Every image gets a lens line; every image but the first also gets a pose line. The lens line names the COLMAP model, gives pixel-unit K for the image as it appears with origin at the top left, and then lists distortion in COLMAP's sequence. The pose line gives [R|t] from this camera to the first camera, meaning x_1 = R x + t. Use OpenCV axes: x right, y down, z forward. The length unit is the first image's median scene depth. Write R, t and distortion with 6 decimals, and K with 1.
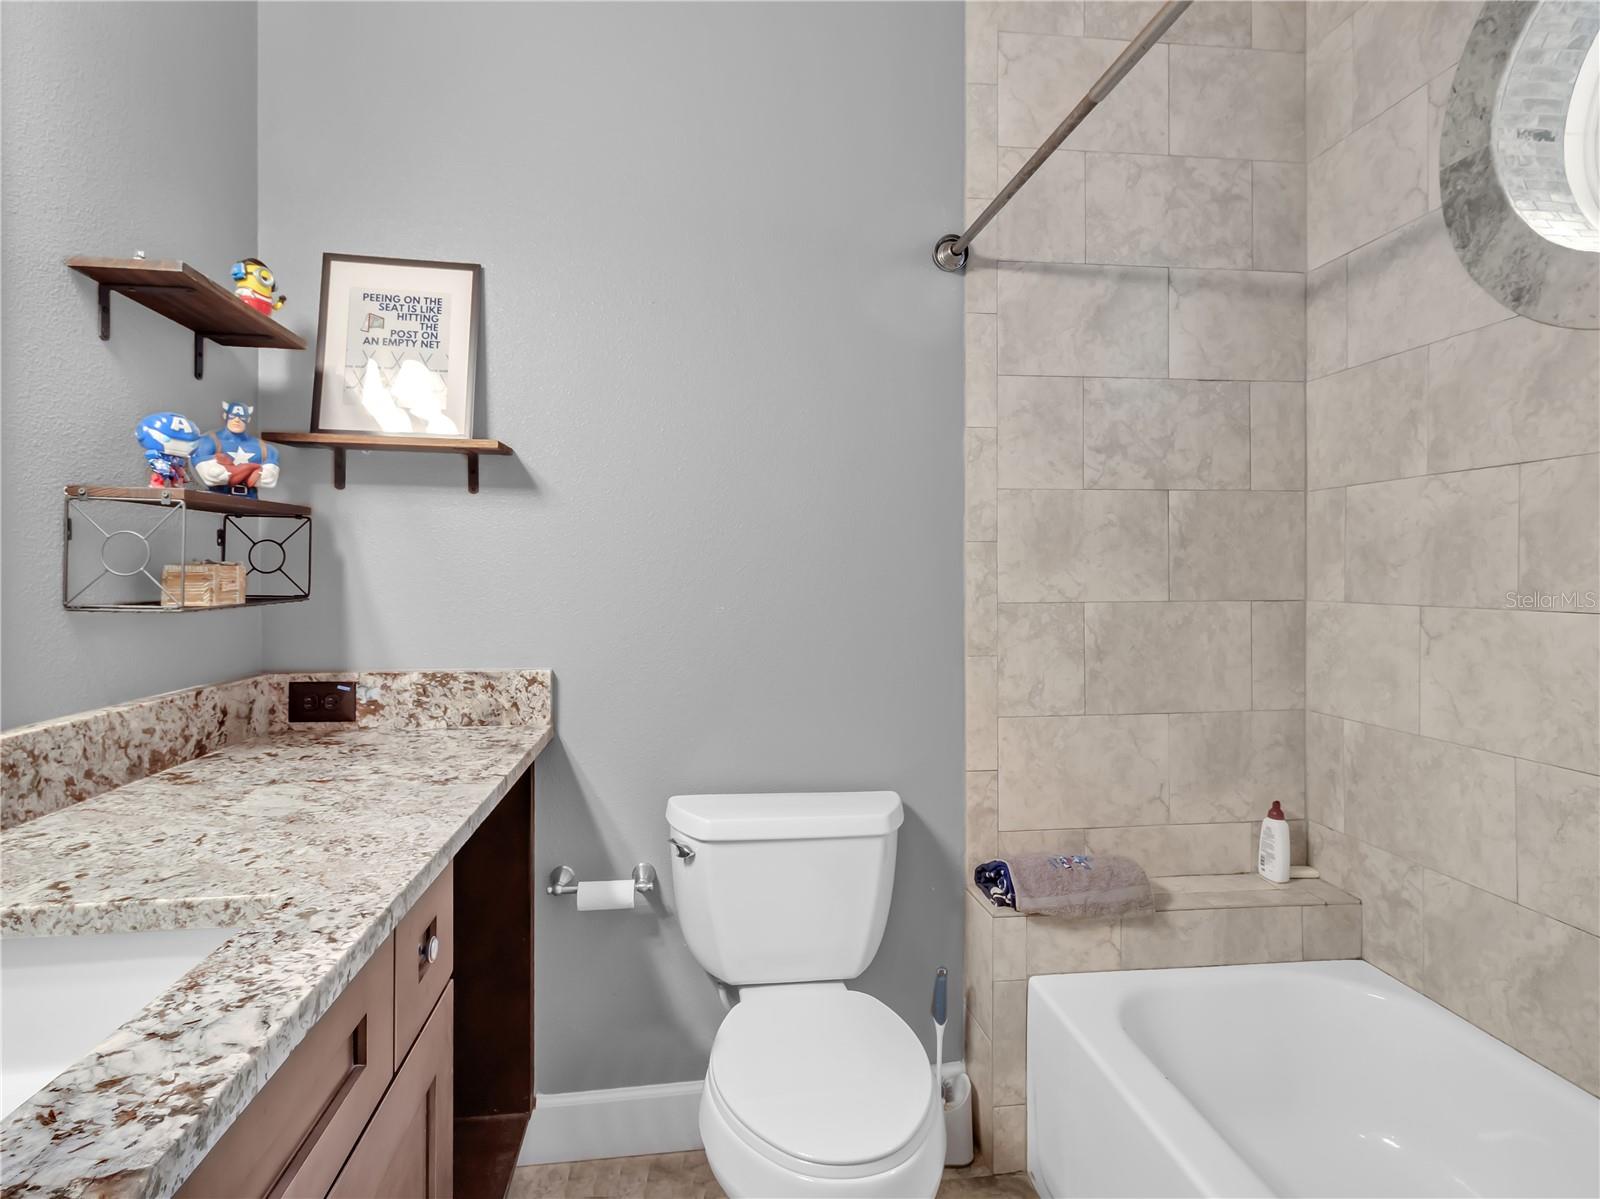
lens RADIAL K [[859.5, 0, 806.1], [0, 859.5, 574.9], [0, 0, 1]] dist [0.012644, -0.001519]
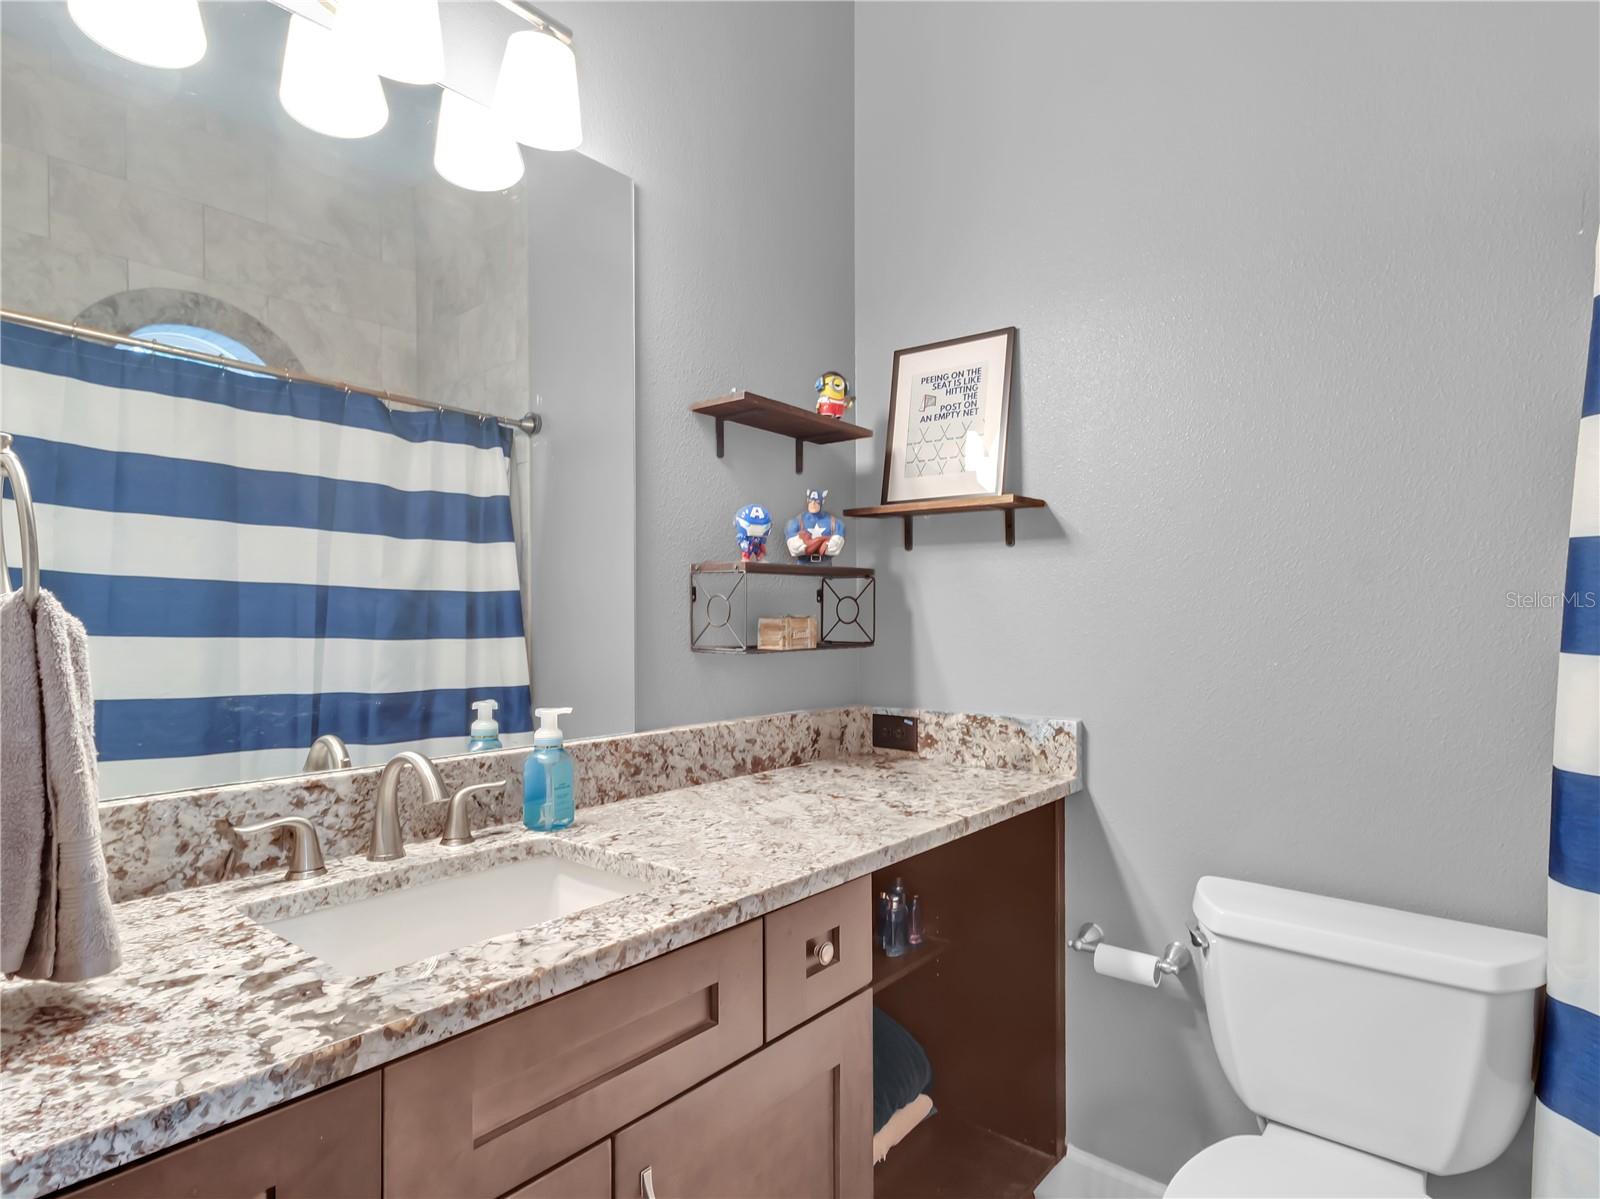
lens RADIAL K [[851.0, 0, 803.9], [0, 851.0, 629.9], [0, 0, 1]] dist [0.000082, 0.009792]
pose [[0.693195, 0.003507, -0.720741, 0.219776], [0.004040, 0.999954, 0.008752, -0.004155], [0.720738, -0.008978, 0.693149, 0.119356]]
